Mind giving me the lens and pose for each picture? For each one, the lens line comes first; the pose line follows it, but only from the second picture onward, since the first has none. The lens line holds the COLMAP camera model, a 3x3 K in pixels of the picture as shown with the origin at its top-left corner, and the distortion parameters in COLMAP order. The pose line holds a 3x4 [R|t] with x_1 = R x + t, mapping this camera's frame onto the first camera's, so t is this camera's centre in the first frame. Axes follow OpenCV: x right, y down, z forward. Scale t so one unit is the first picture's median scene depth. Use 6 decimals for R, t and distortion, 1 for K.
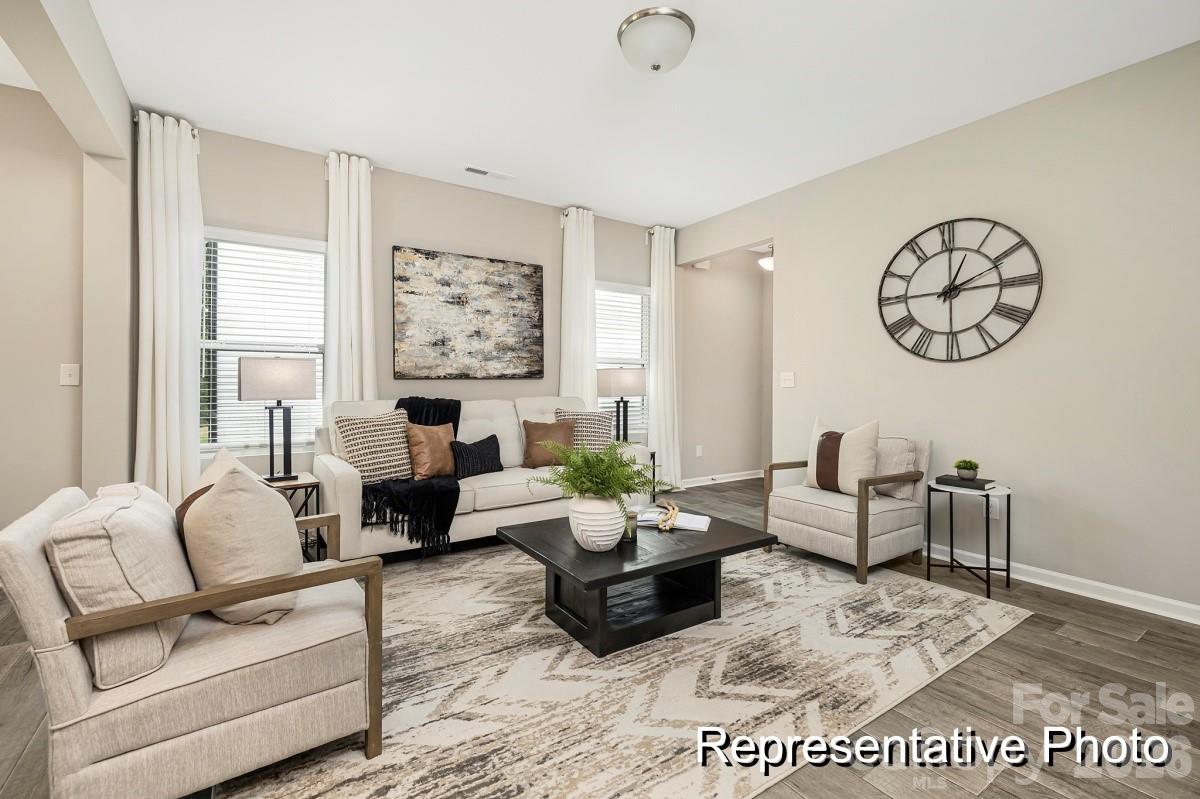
lens RADIAL K [[514.8, 0, 593.0], [0, 514.8, 380.5], [0, 0, 1]] dist [0.000862, 0.000188]
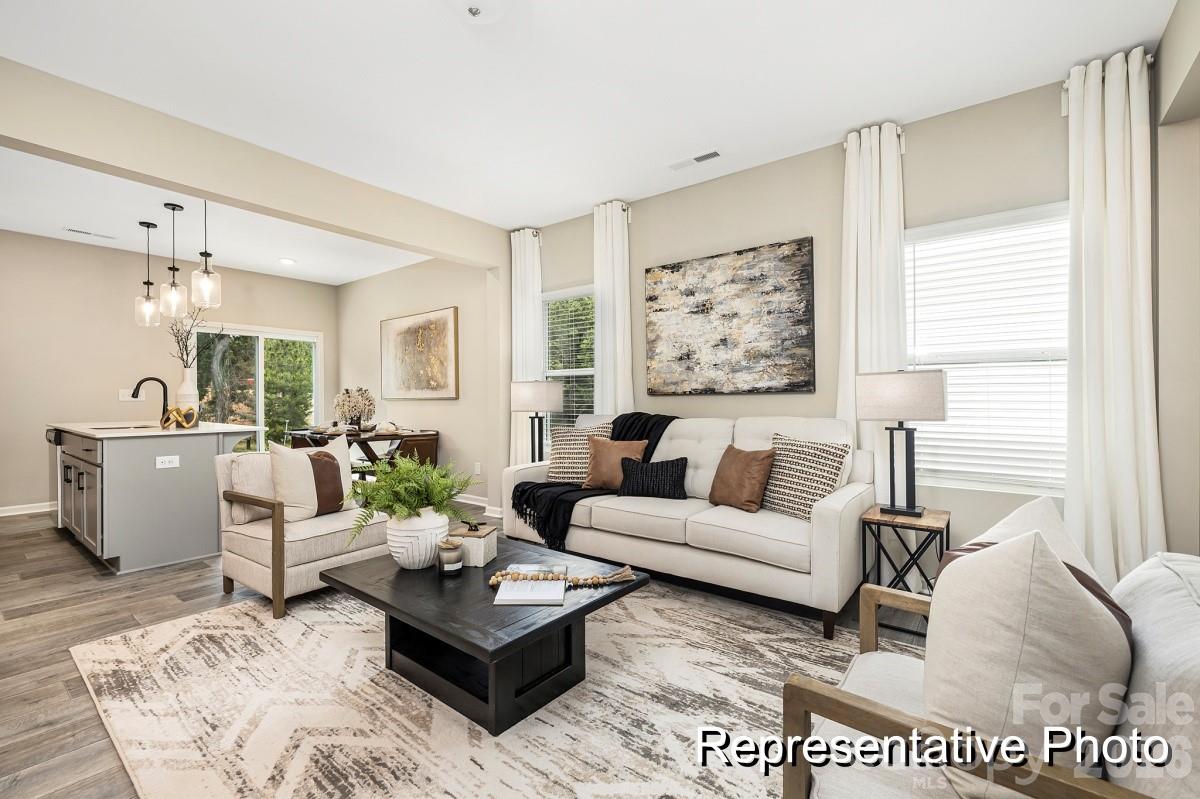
lens RADIAL K [[521.8, 0, 600.0], [0, 521.8, 399.5], [0, 0, 1]] dist [0.000388, -0.006289]
pose [[0.315504, -0.009069, -0.948881, 0.638480], [0.002464, 0.999959, -0.008738, 0.015308], [0.948921, 0.000419, 0.315513, 0.616126]]
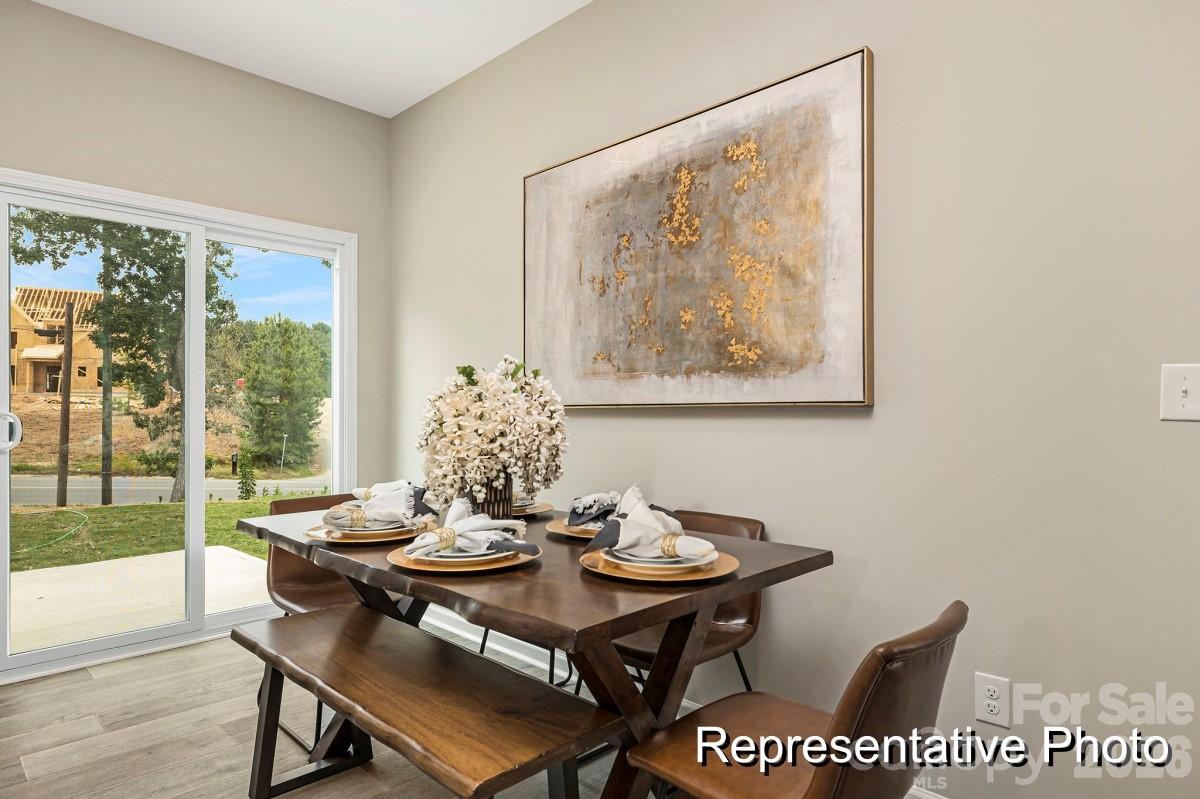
lens RADIAL K [[695.6, 0, 604.5], [0, 695.6, 408.9], [0, 0, 1]] dist [0.000590, -0.000282]
pose [[0.206692, -0.004894, -0.978394, -0.488268], [-0.000742, 0.999986, -0.005159, 0.003577], [0.978406, 0.001793, 0.206686, 0.389016]]
